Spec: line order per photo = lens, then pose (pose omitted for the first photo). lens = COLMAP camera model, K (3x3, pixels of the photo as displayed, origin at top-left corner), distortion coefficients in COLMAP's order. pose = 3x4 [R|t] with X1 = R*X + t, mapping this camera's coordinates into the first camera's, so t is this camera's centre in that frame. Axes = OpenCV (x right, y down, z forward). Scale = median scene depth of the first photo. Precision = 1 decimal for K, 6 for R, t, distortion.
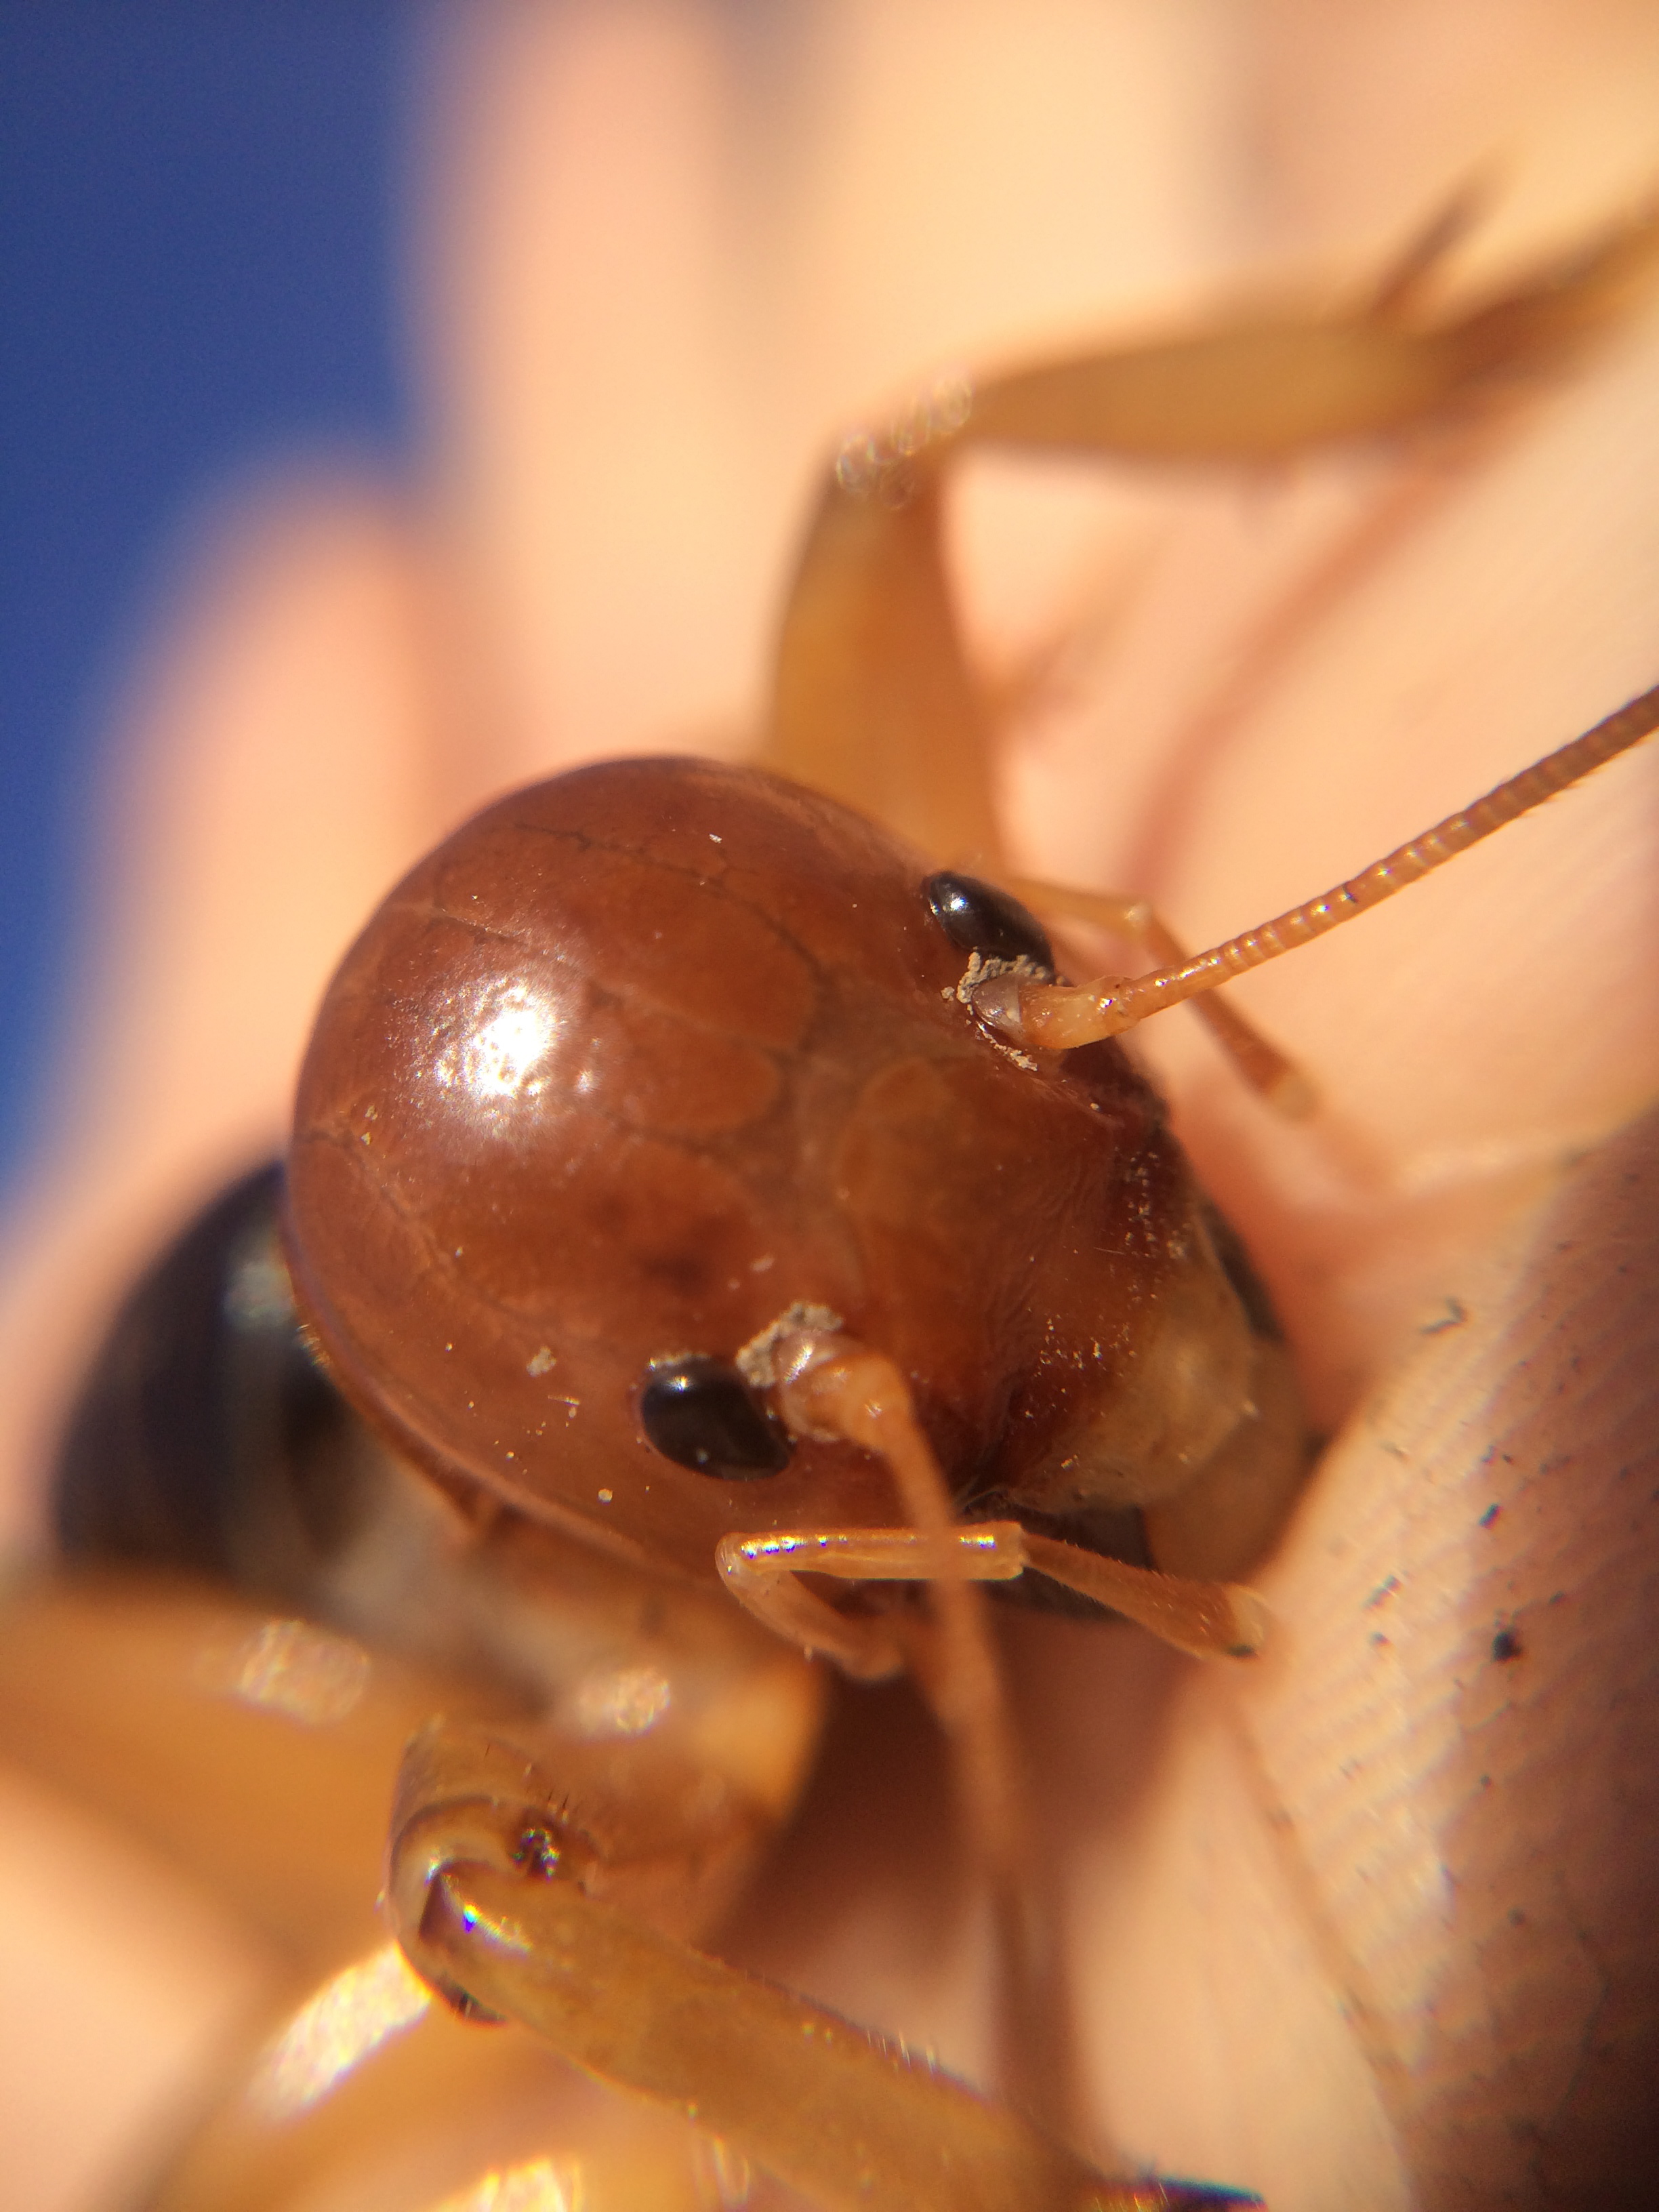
lens RADIAL K [[1898.7, 0, 829.5], [0, 1898.7, 1106.0], [0, 0, 1]] dist [0.075815, -0.113329]
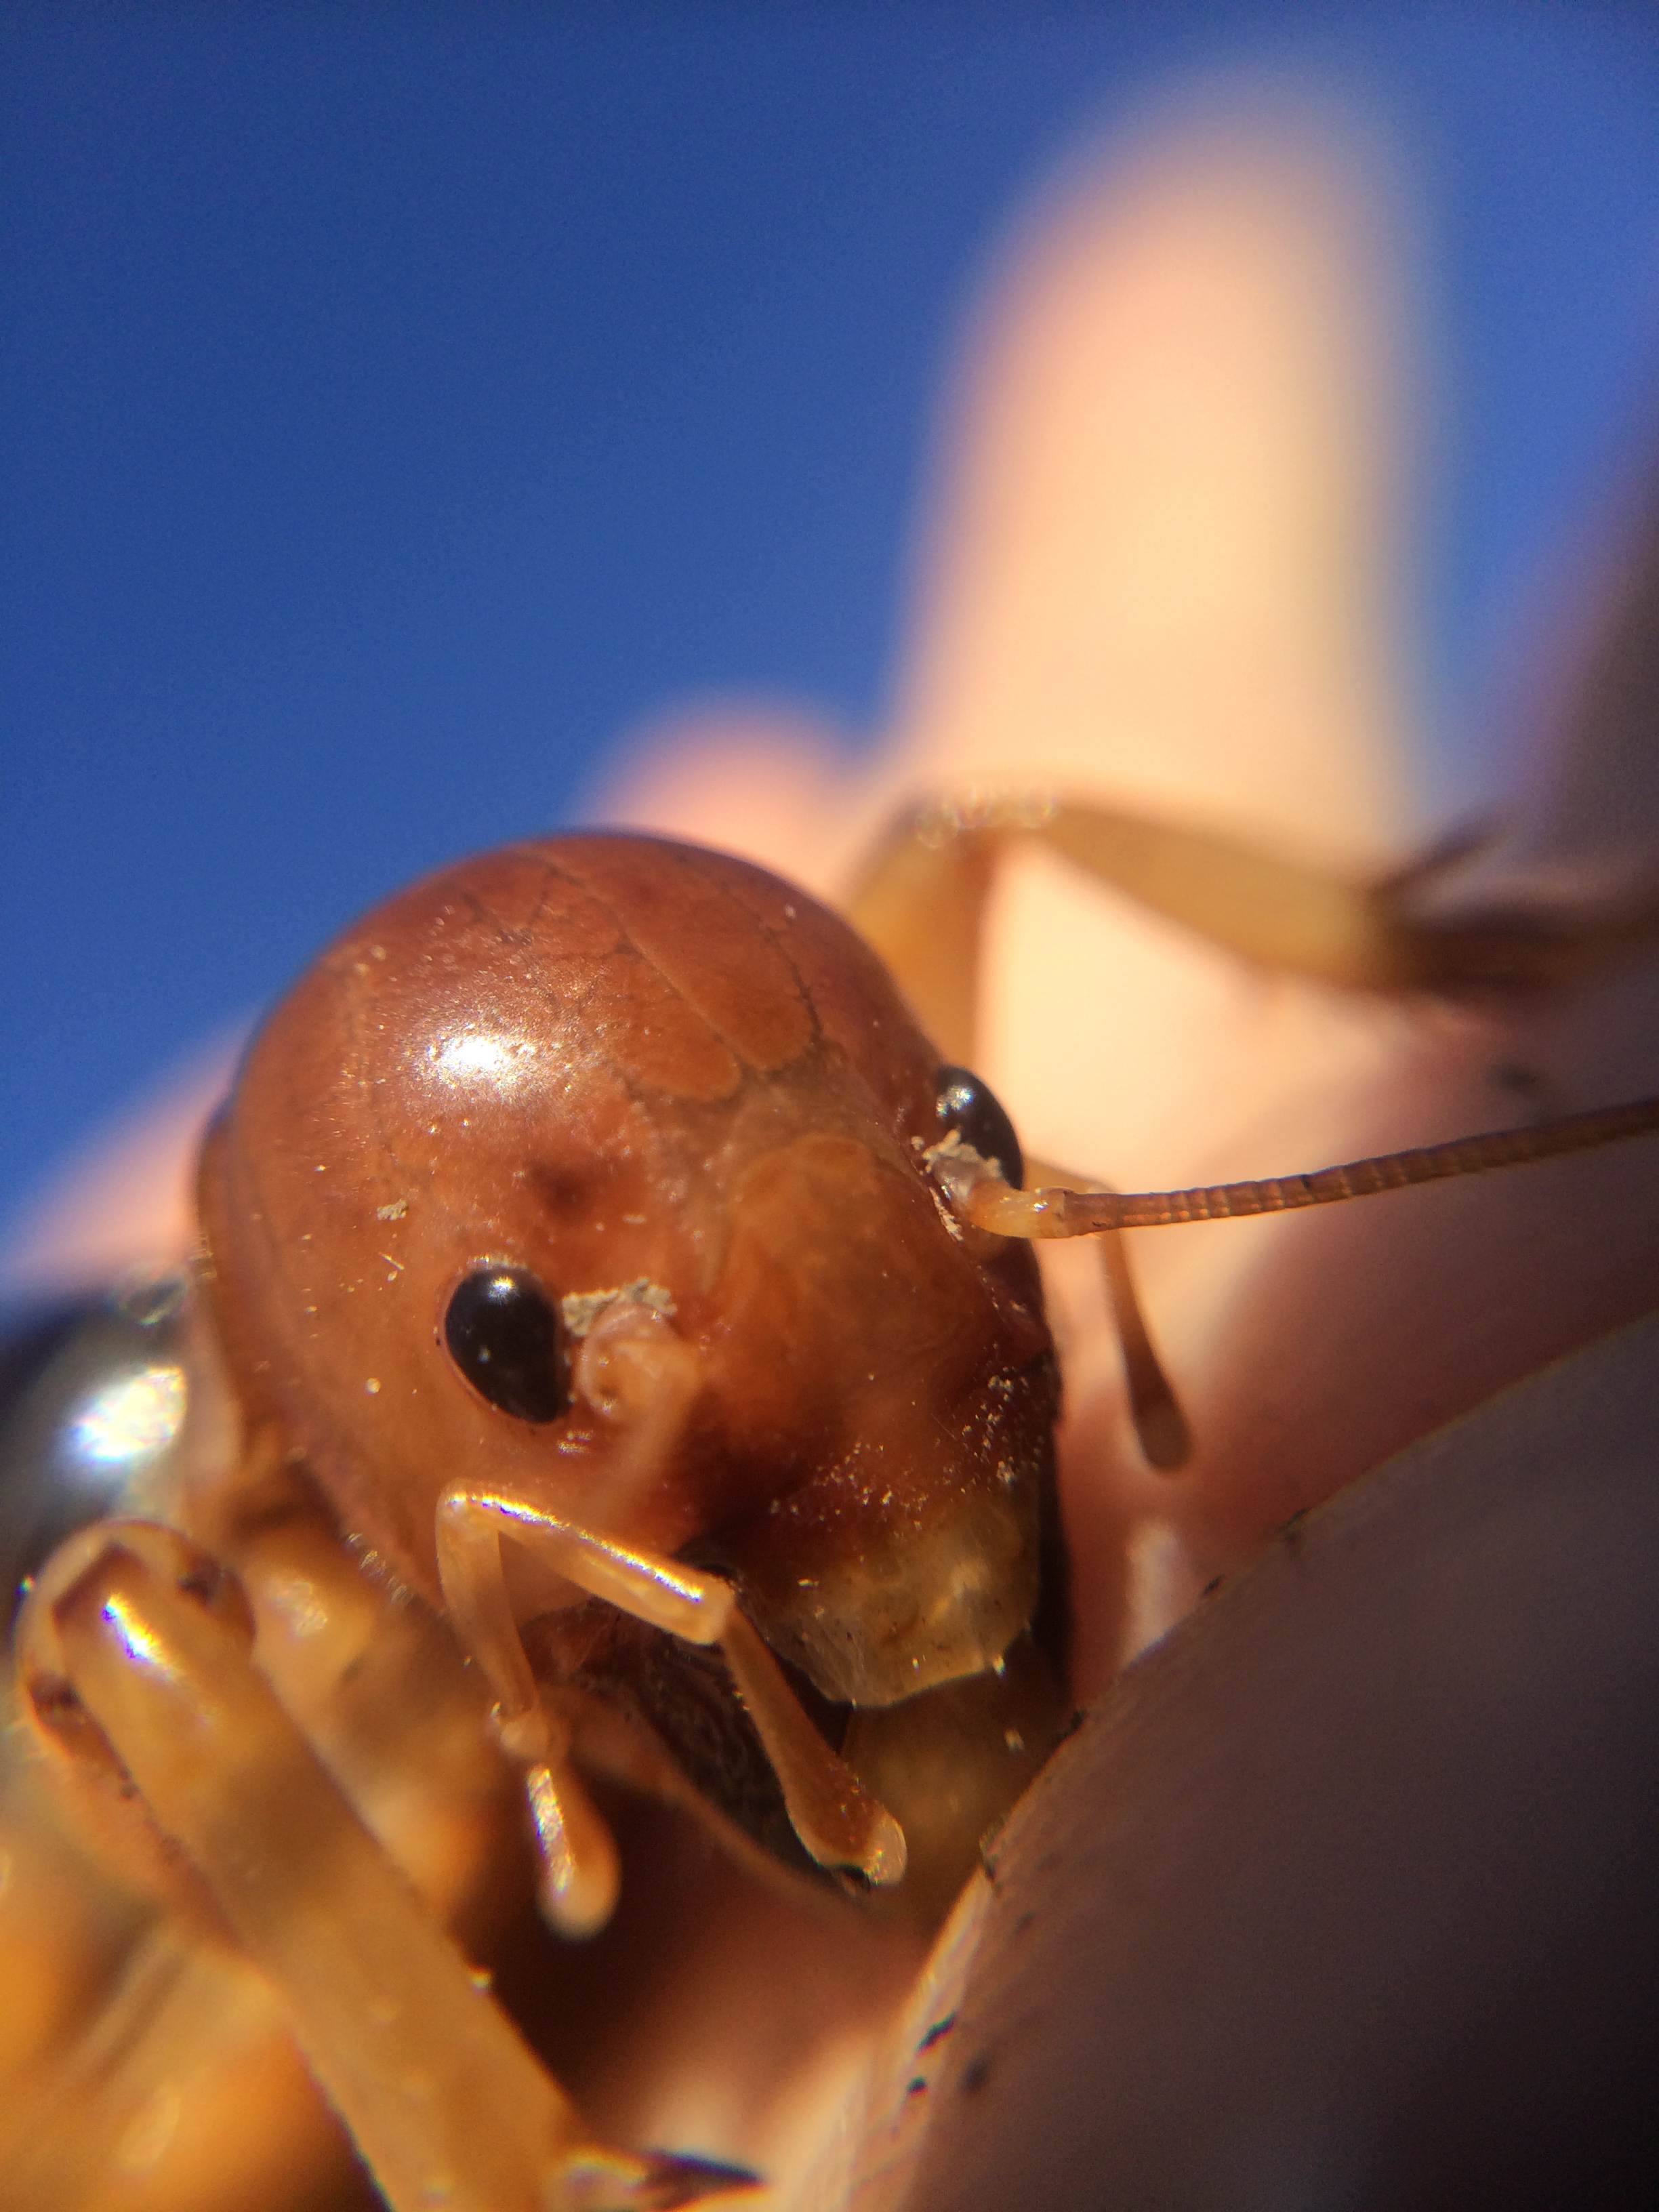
lens RADIAL K [[1898.7, 0, 829.5], [0, 1898.7, 1106.0], [0, 0, 1]] dist [0.075815, -0.113329]
pose [[0.882460, 0.459461, -0.100800, 0.124315], [-0.467568, 0.833366, -0.294754, 0.269952], [-0.051425, 0.307240, 0.950242, 0.015802]]
